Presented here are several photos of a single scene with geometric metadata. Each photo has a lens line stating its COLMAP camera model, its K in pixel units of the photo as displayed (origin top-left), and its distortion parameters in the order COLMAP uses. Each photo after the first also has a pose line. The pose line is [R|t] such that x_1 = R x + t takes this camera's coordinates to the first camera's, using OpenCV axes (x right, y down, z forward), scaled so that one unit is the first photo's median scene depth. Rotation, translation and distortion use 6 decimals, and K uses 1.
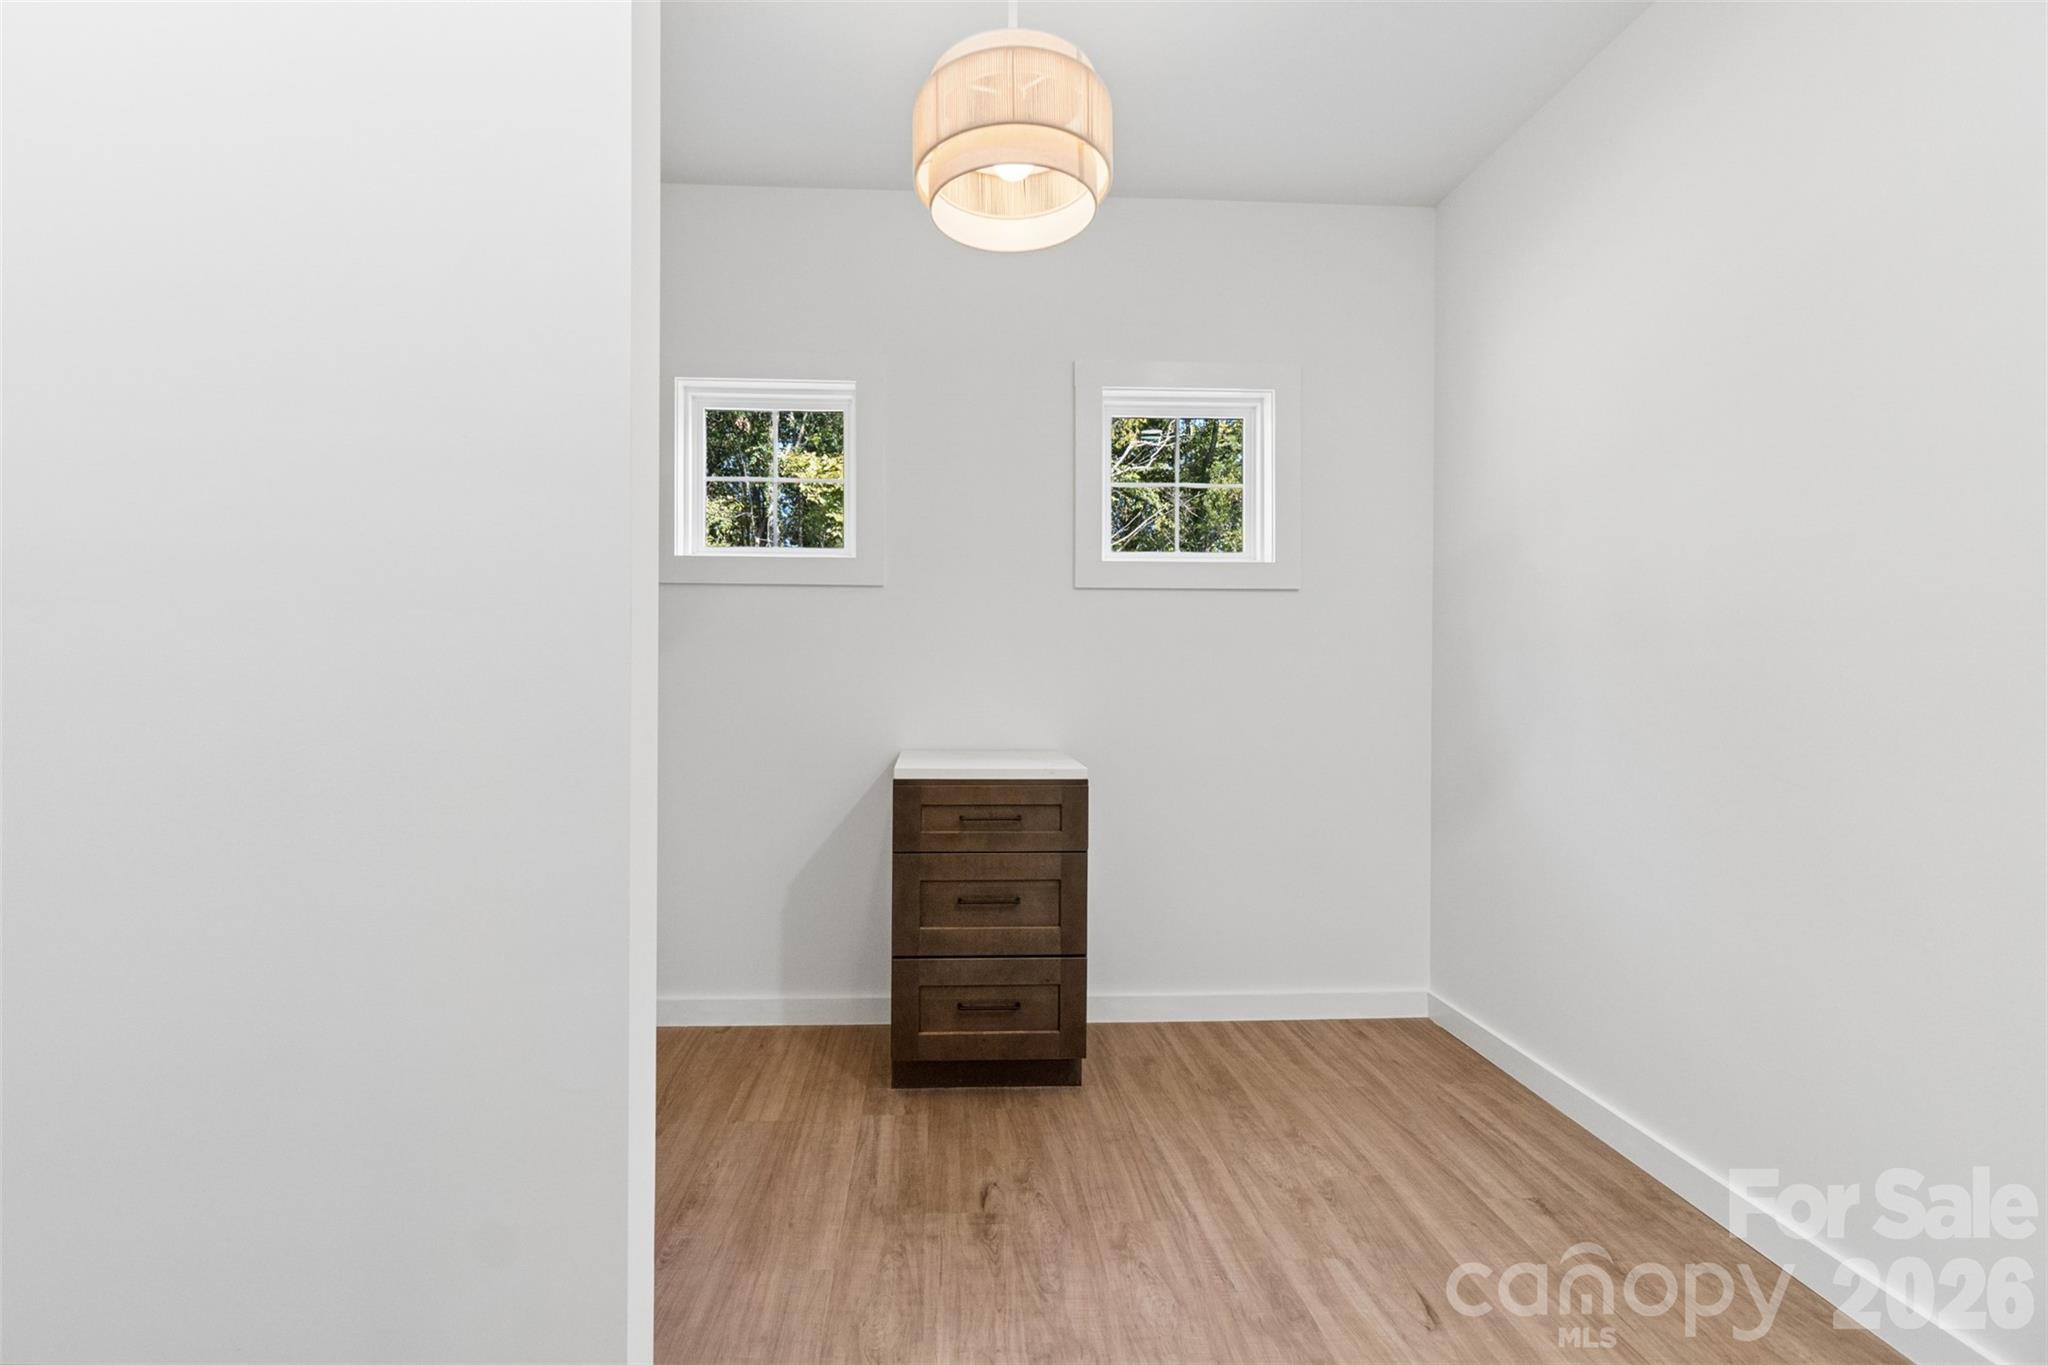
lens RADIAL K [[892.9, 0, 1018.1], [0, 892.9, 678.5], [0, 0, 1]] dist [-0.002273, -0.000110]
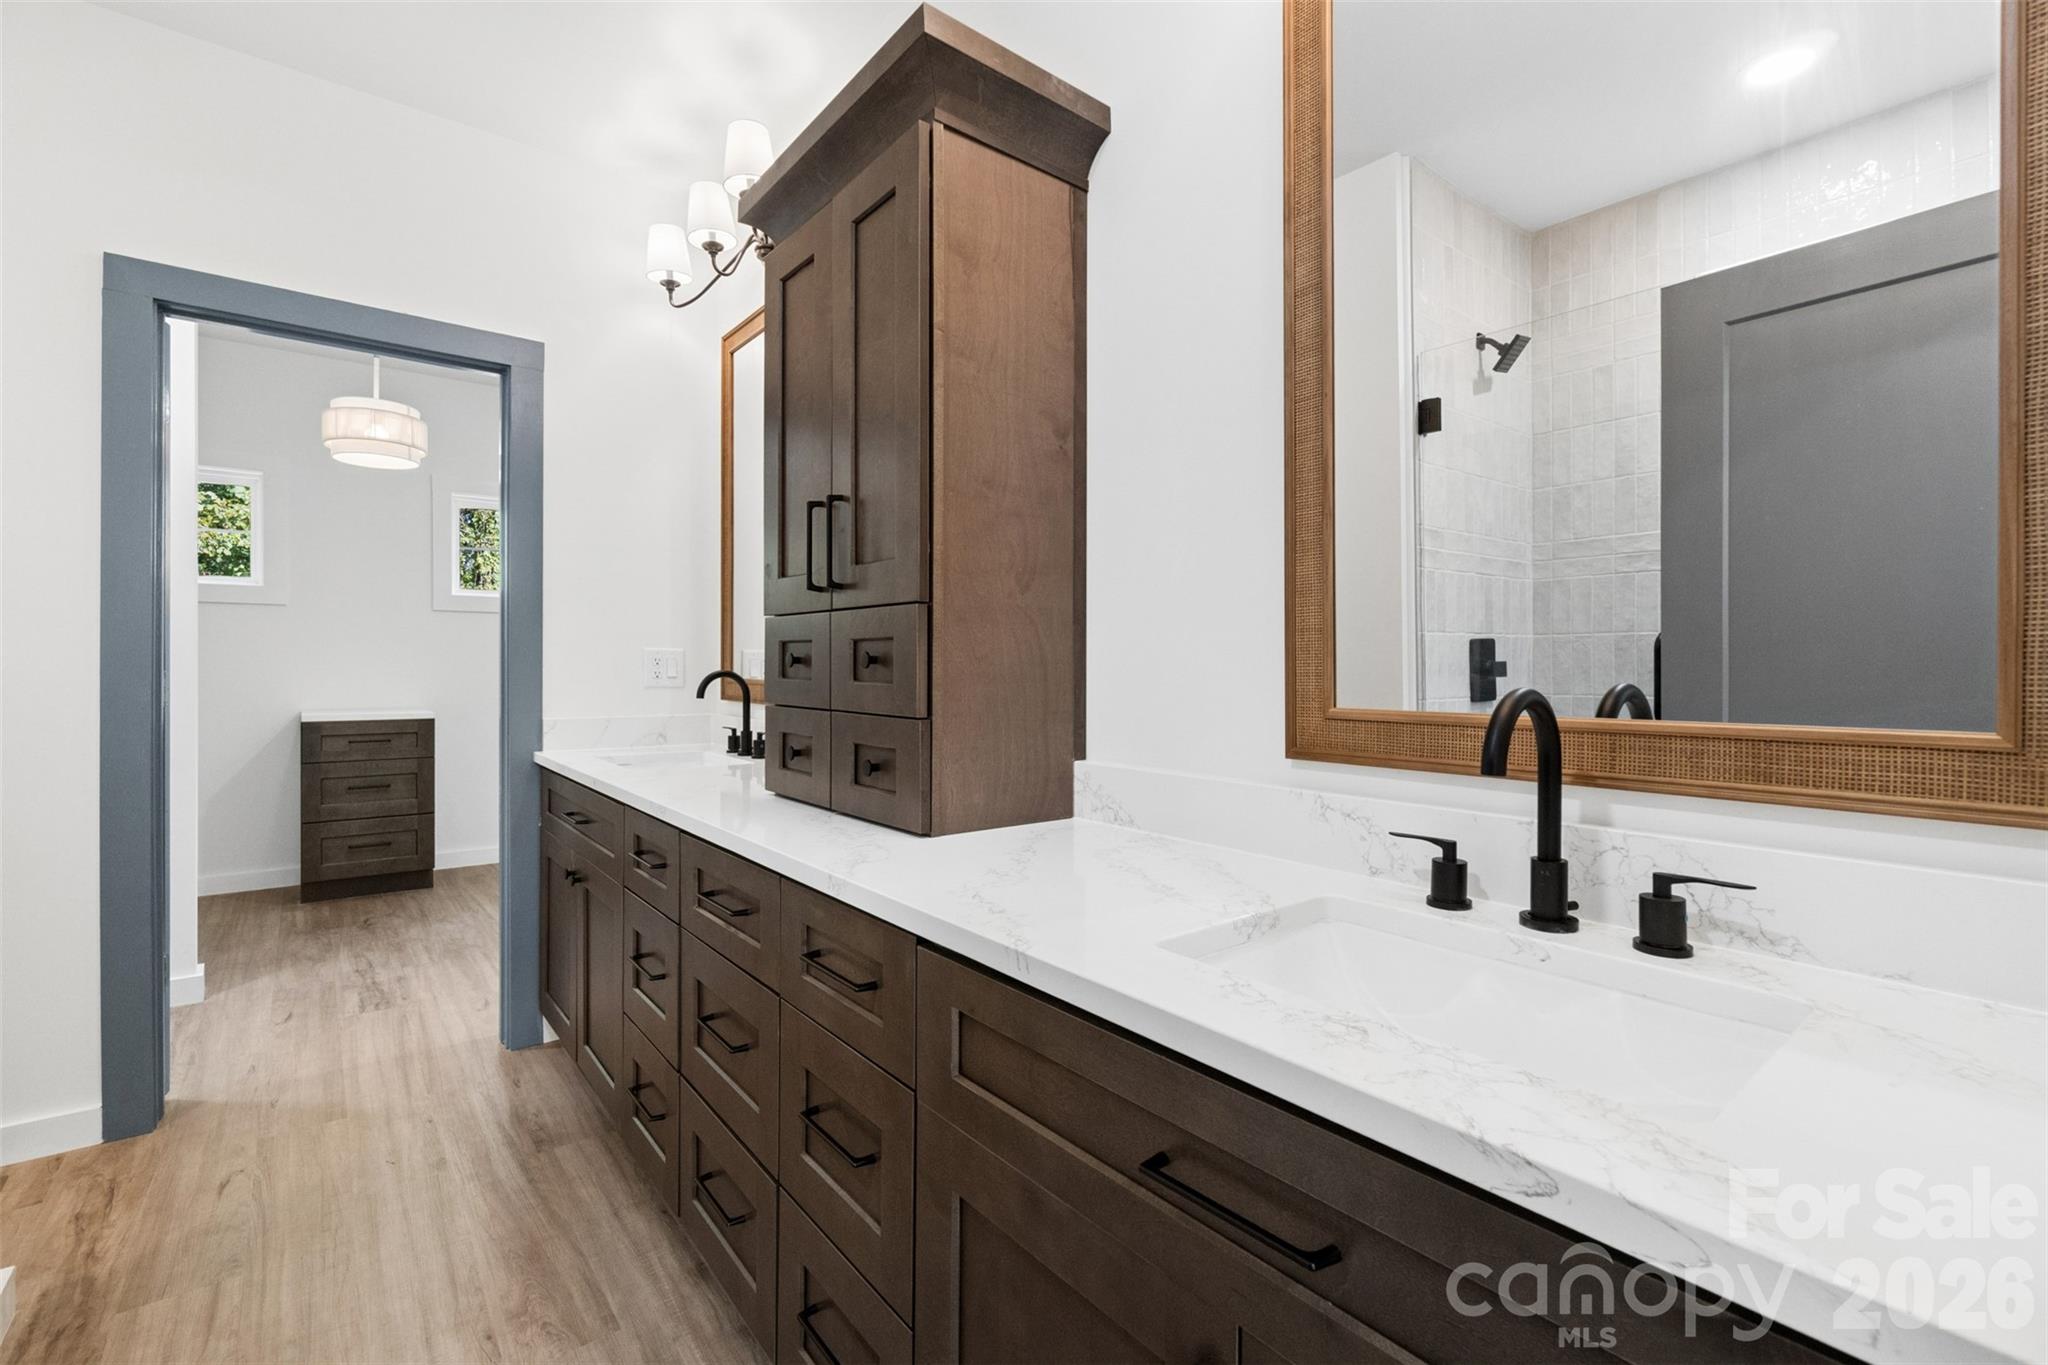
lens RADIAL K [[892.9, 0, 1024.5], [0, 892.9, 680.5], [0, 0, 1]] dist [-0.002273, -0.000110]
pose [[0.830209, -0.007049, 0.557407, 0.064441], [0.004308, 0.999971, 0.006230, 0.026106], [-0.557435, -0.002771, 0.830216, -1.247824]]
